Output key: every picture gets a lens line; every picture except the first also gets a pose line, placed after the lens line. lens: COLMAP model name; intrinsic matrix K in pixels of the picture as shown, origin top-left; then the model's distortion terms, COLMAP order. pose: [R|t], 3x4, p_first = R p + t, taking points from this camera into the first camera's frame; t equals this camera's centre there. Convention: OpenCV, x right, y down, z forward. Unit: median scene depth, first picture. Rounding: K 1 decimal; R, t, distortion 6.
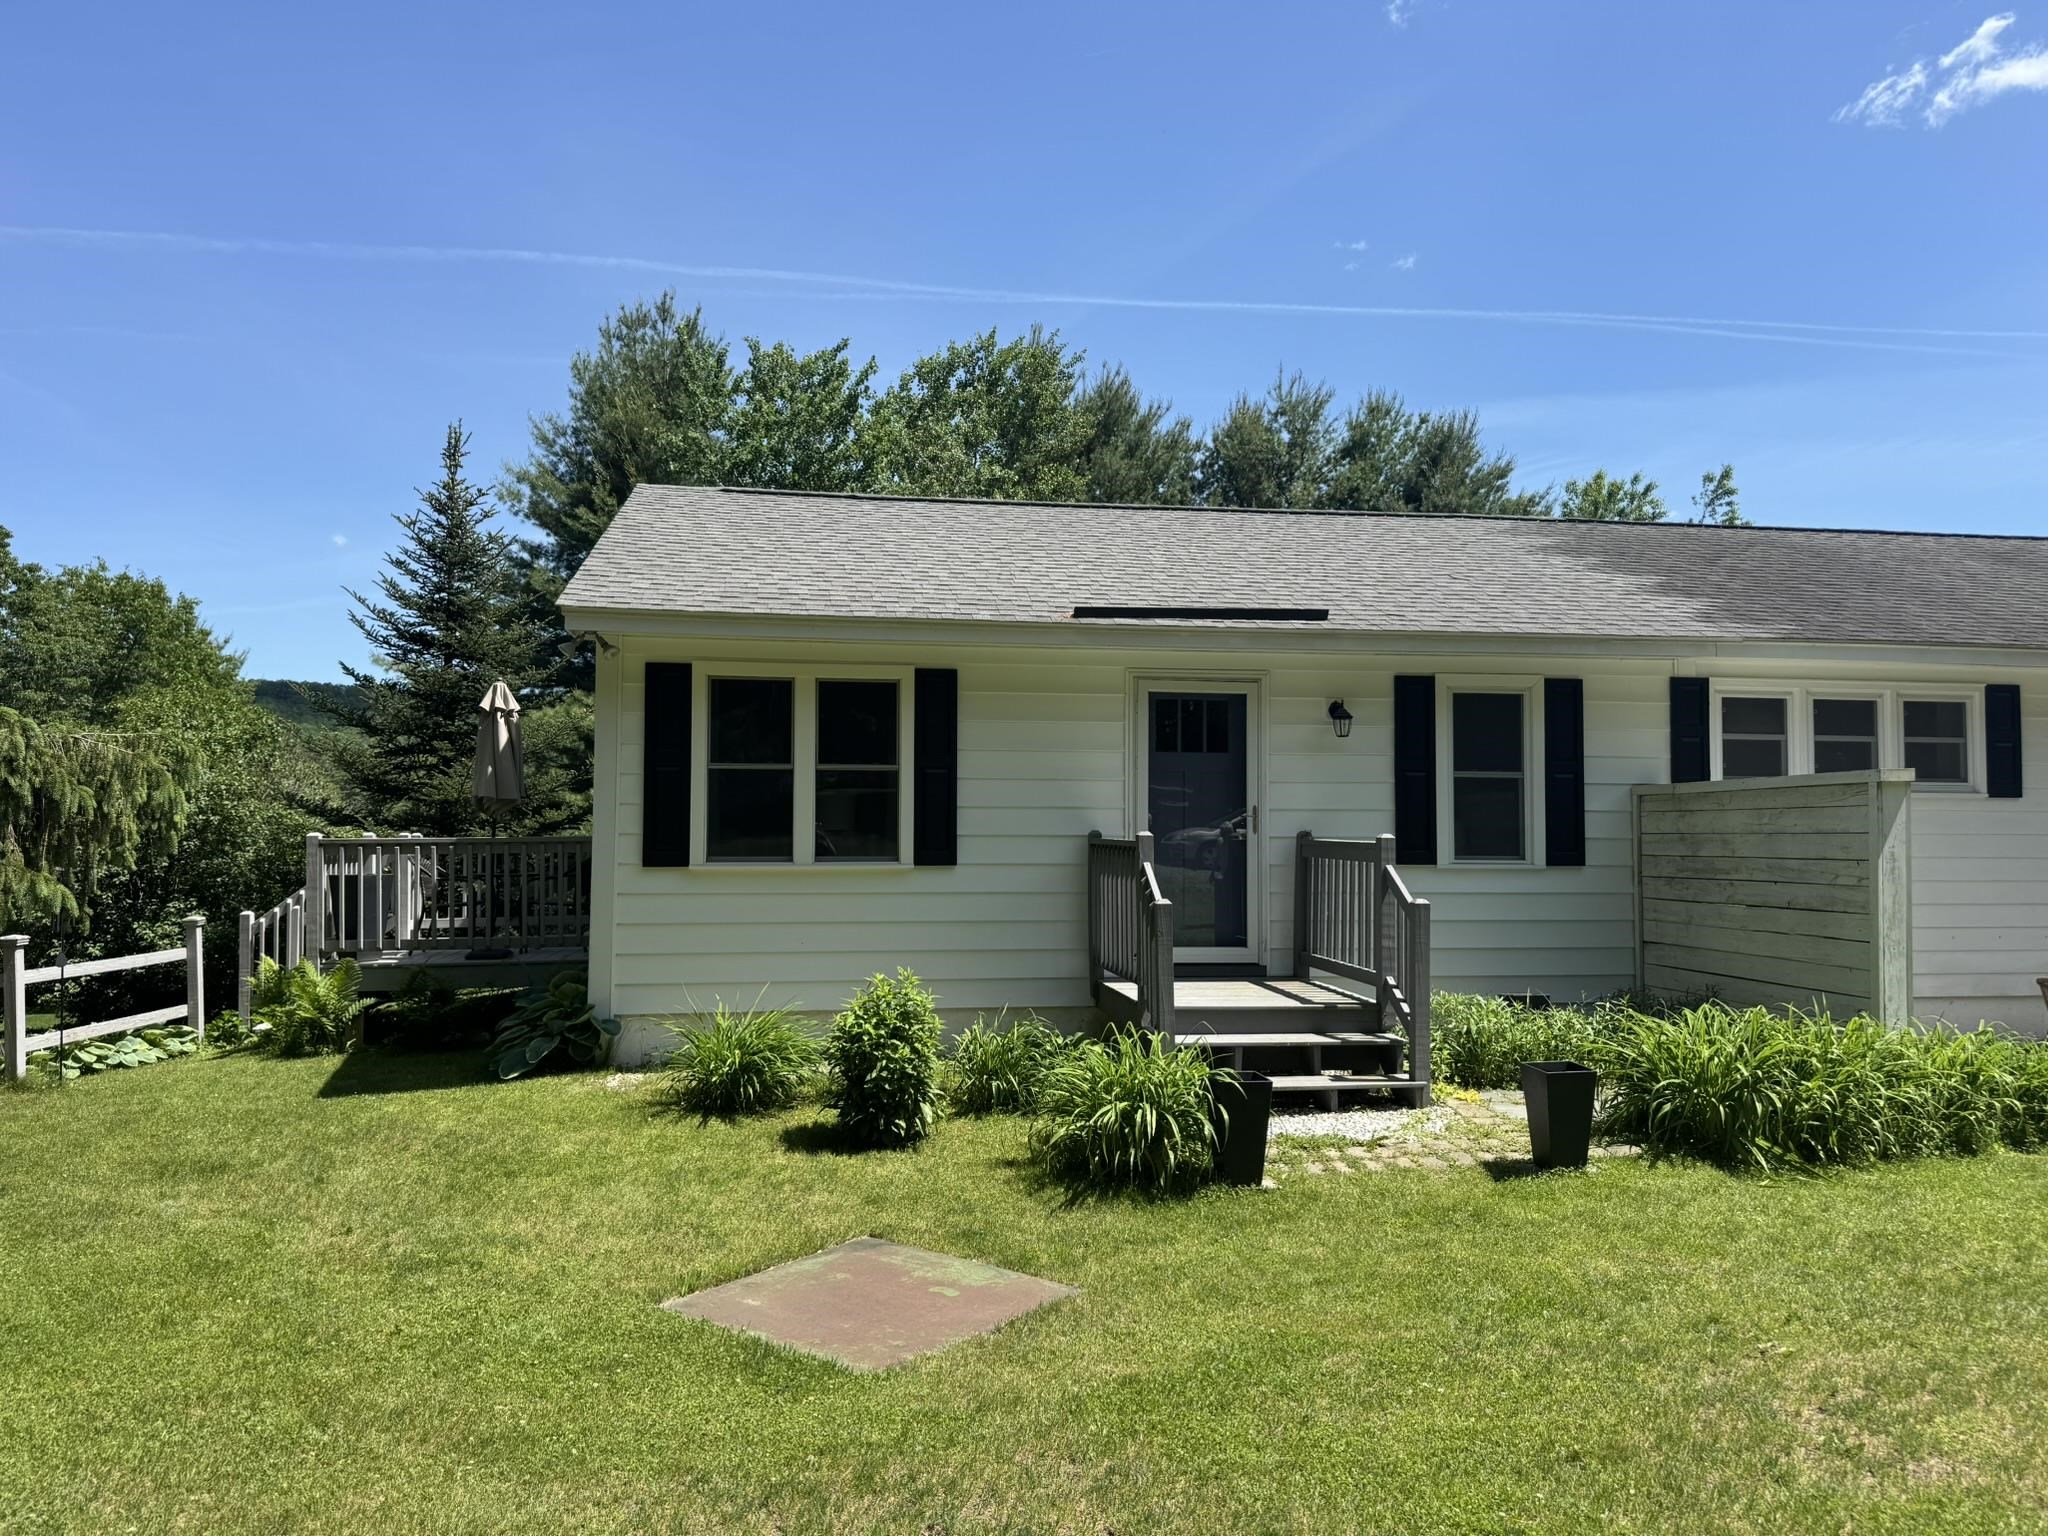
lens RADIAL K [[1428.0, 0, 1023.6], [0, 1428.0, 775.9], [0, 0, 1]] dist [0.077785, -0.090078]
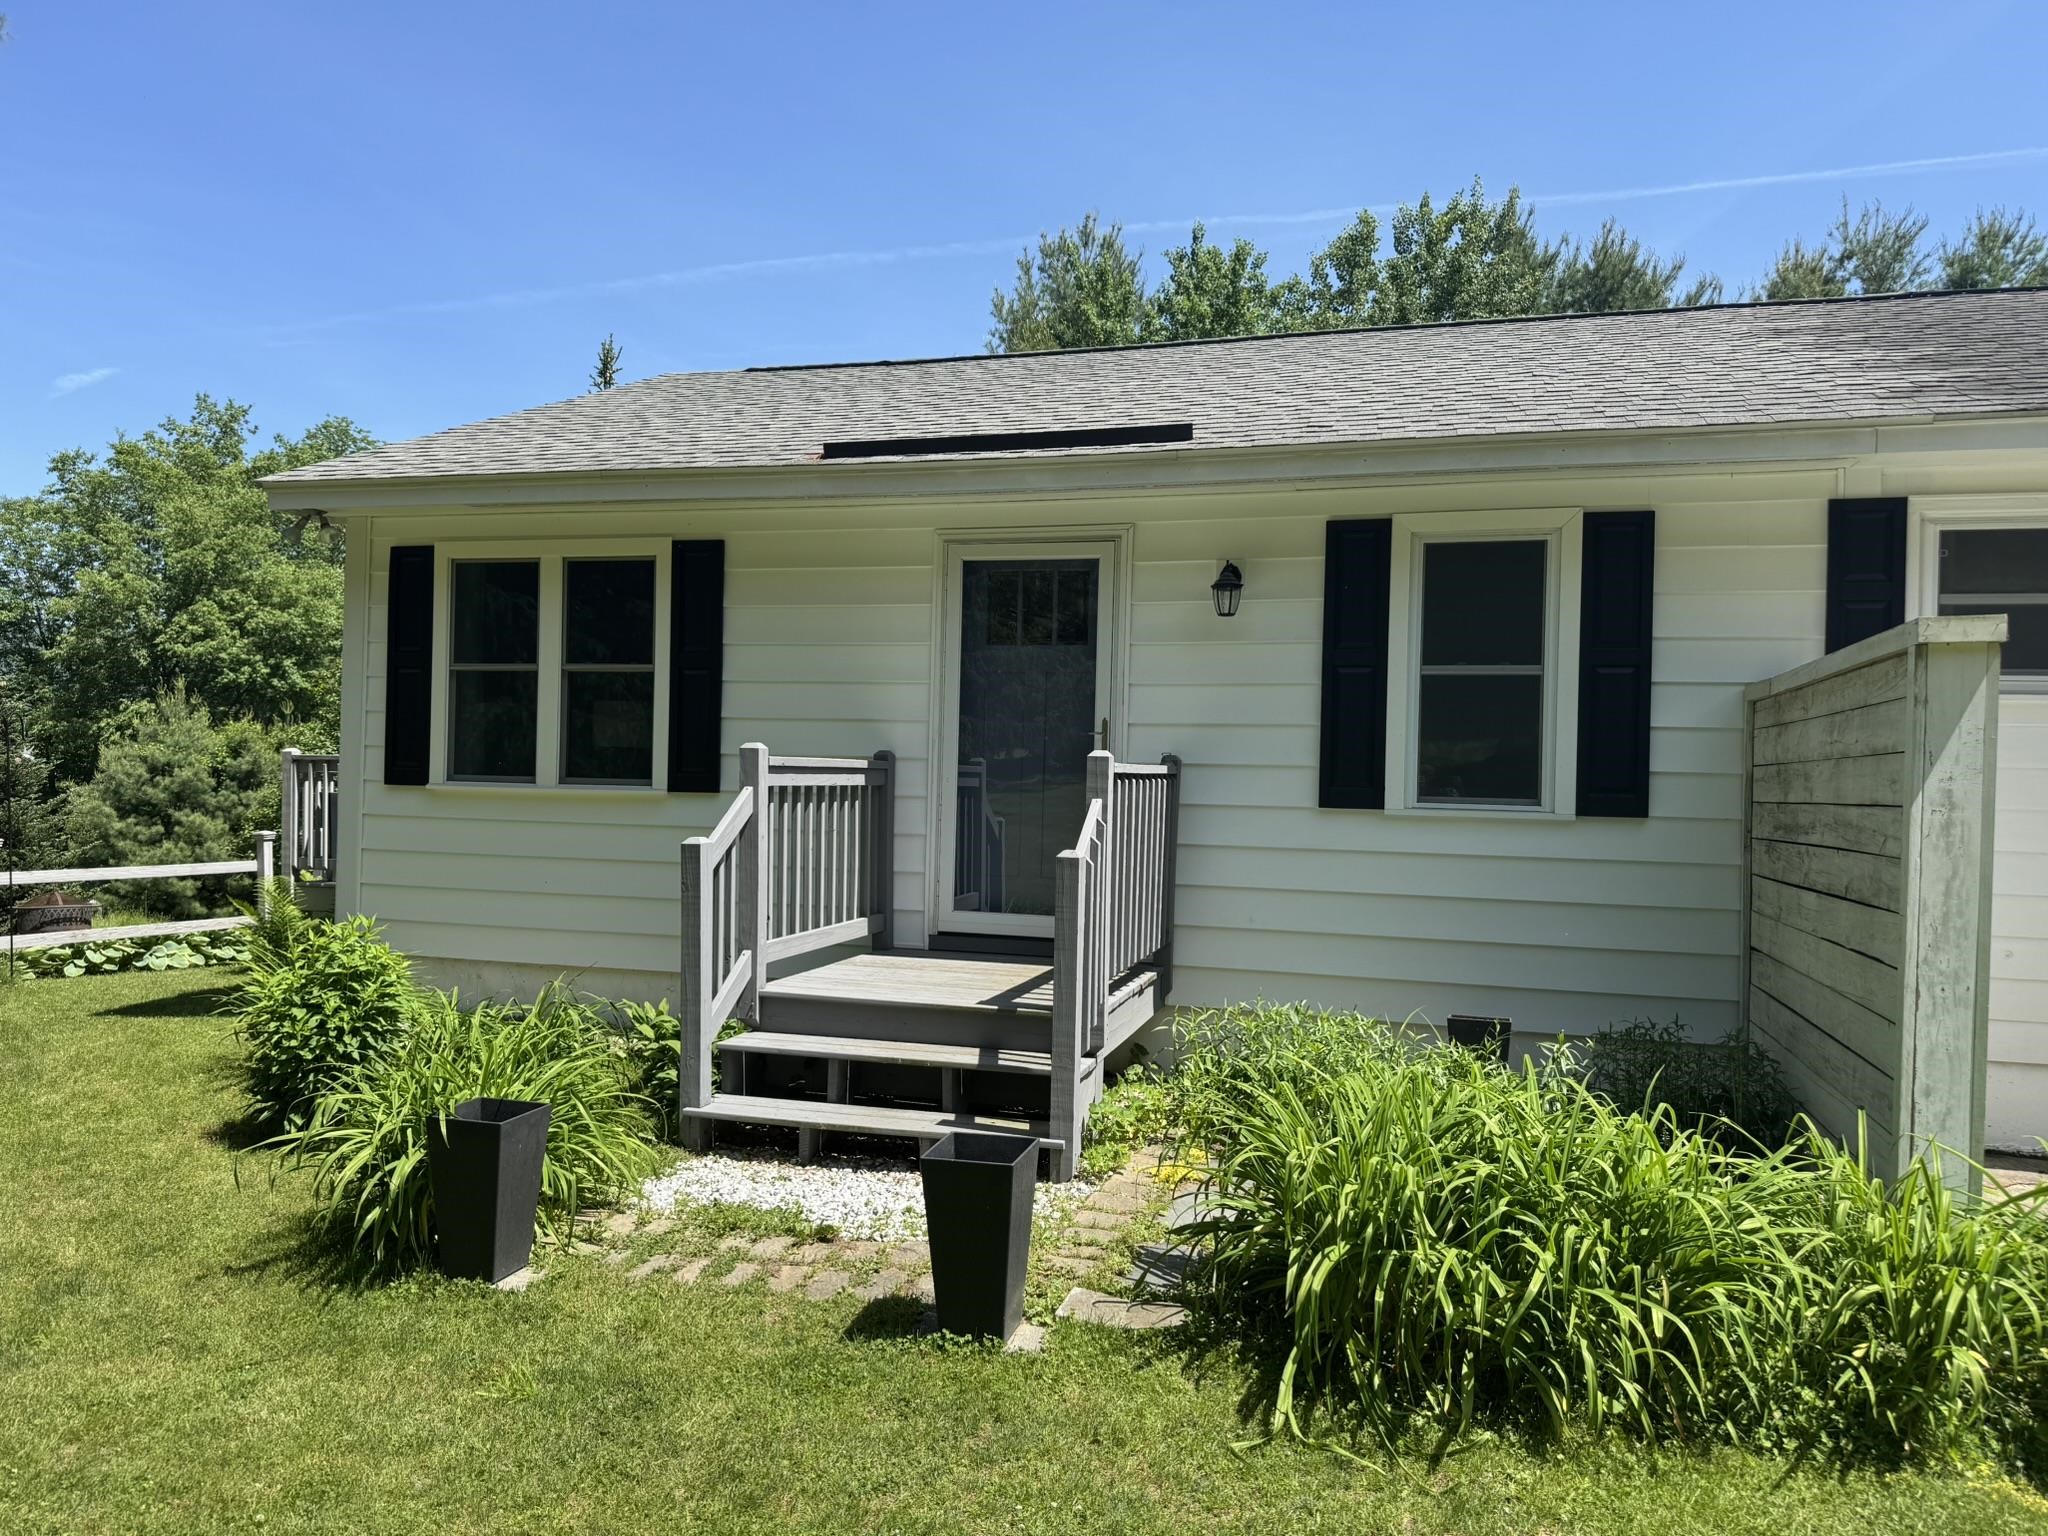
lens RADIAL K [[1432.9, 0, 1019.1], [0, 1432.9, 768.8], [0, 0, 1]] dist [0.068034, -0.088709]
pose [[0.906842, 0.015299, -0.421193, 0.409536], [-0.004591, 0.999640, 0.026426, 0.026937], [0.421446, -0.022031, 0.906586, 0.339785]]
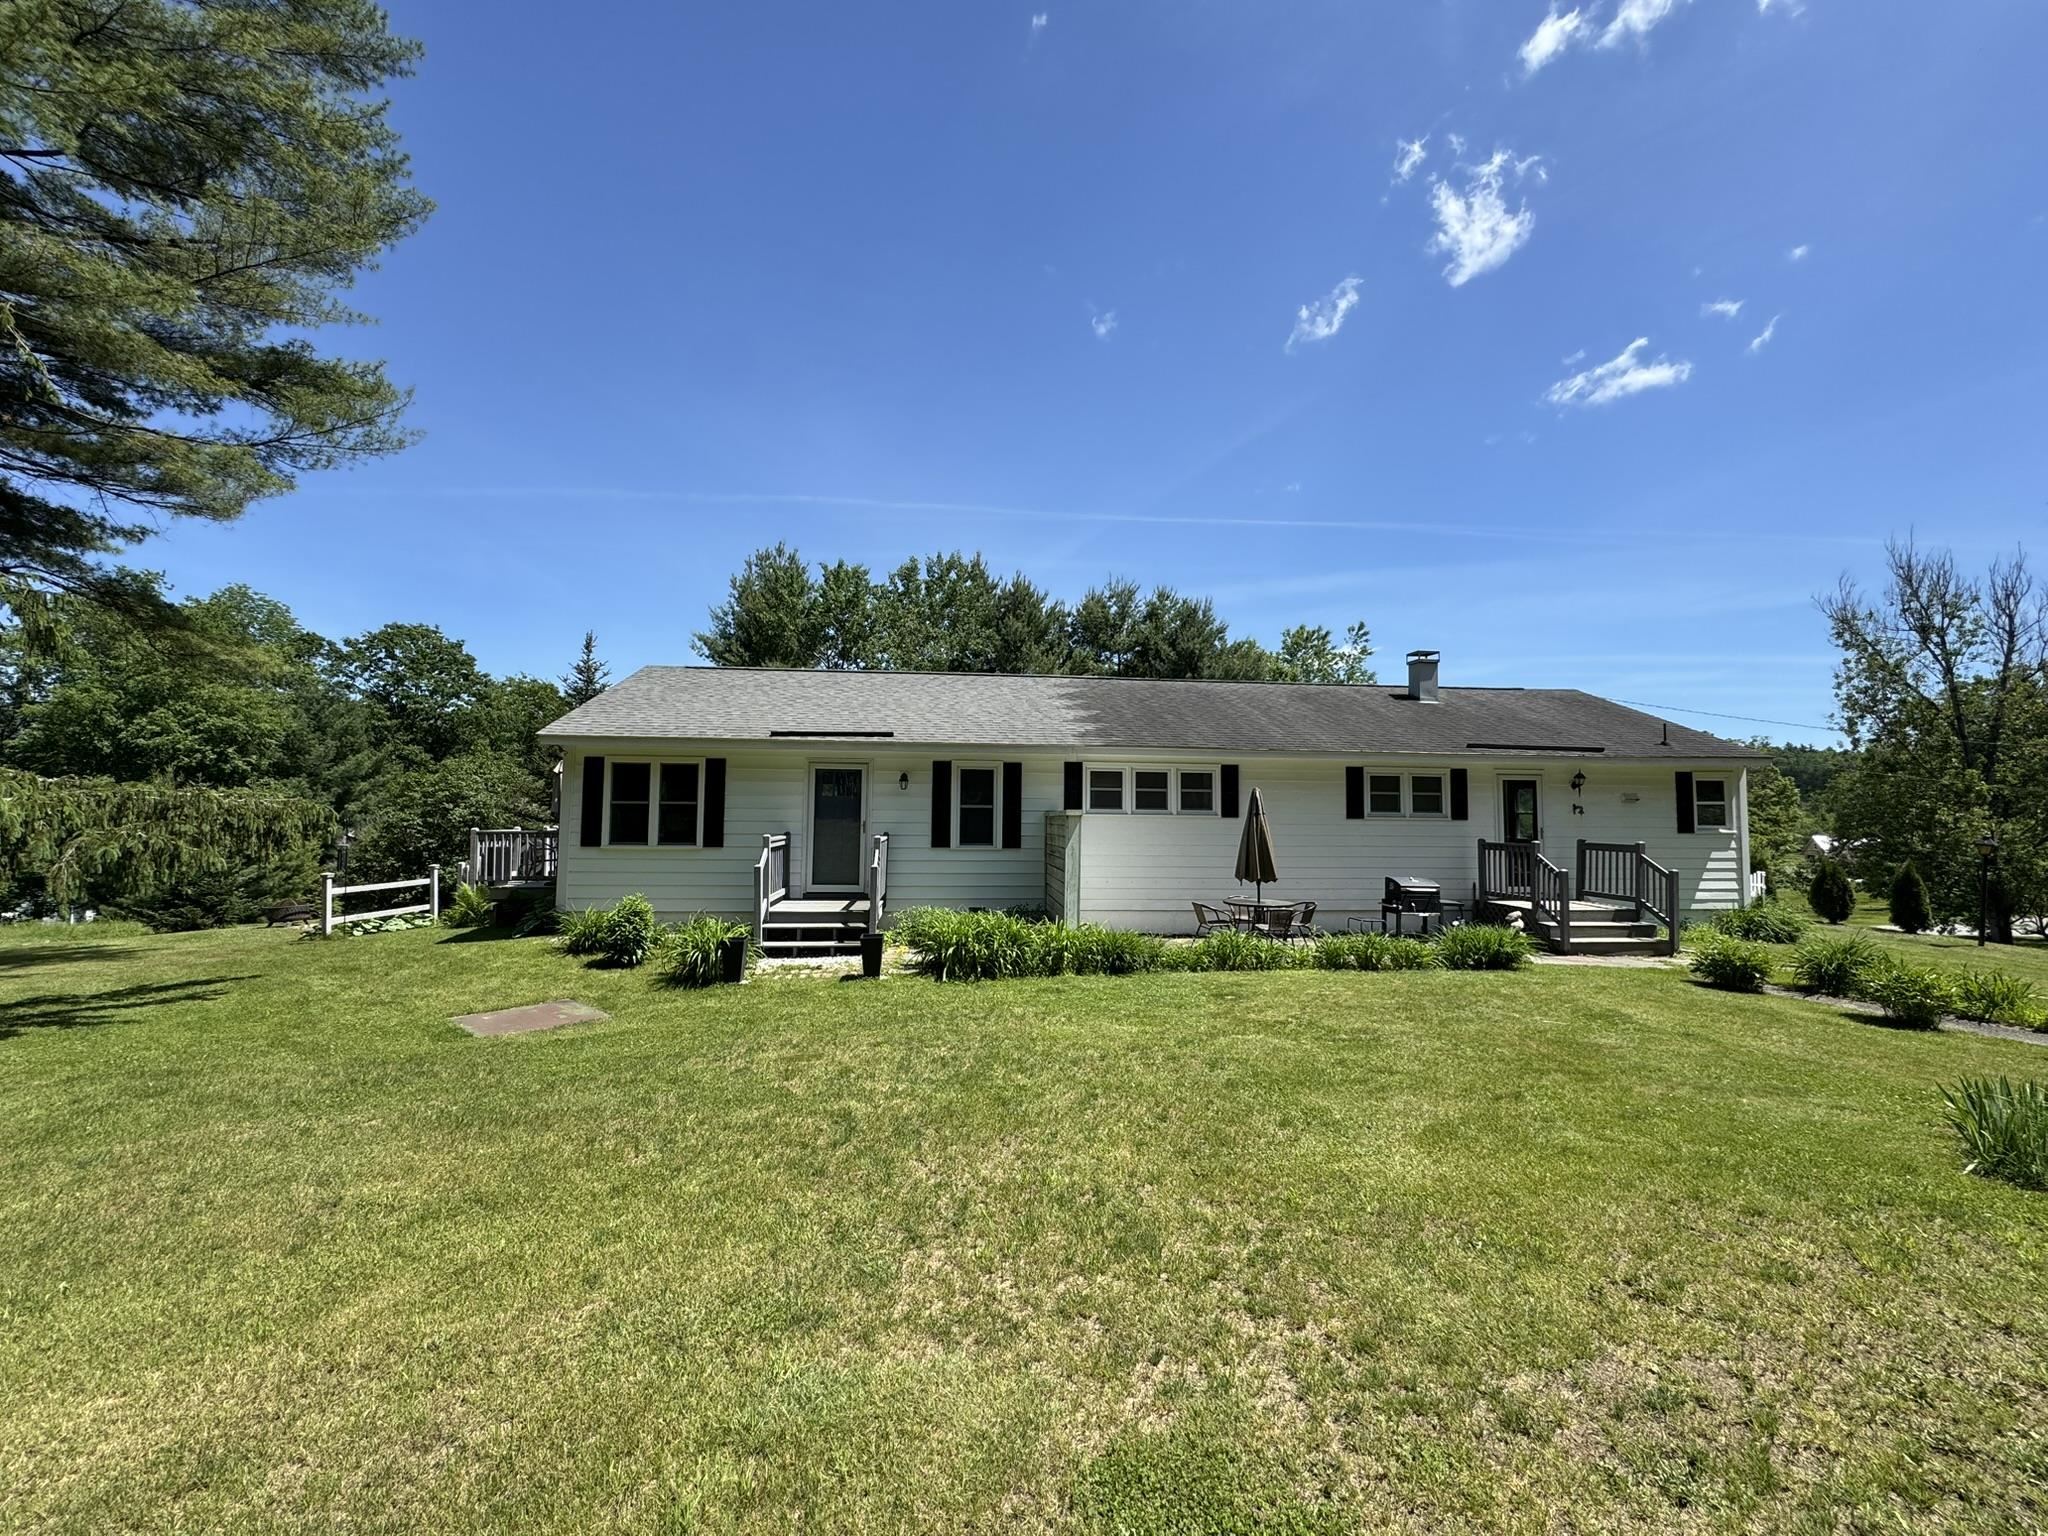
lens RADIAL K [[813.7, 0, 1023.6], [0, 813.7, 764.2], [0, 0, 1]] dist [-0.002186, 0.000038]
pose [[0.998646, 0.003065, -0.051922, 0.461341], [-0.004264, 0.999727, -0.022991, -0.037217], [0.051837, 0.023181, 0.998386, -0.233951]]
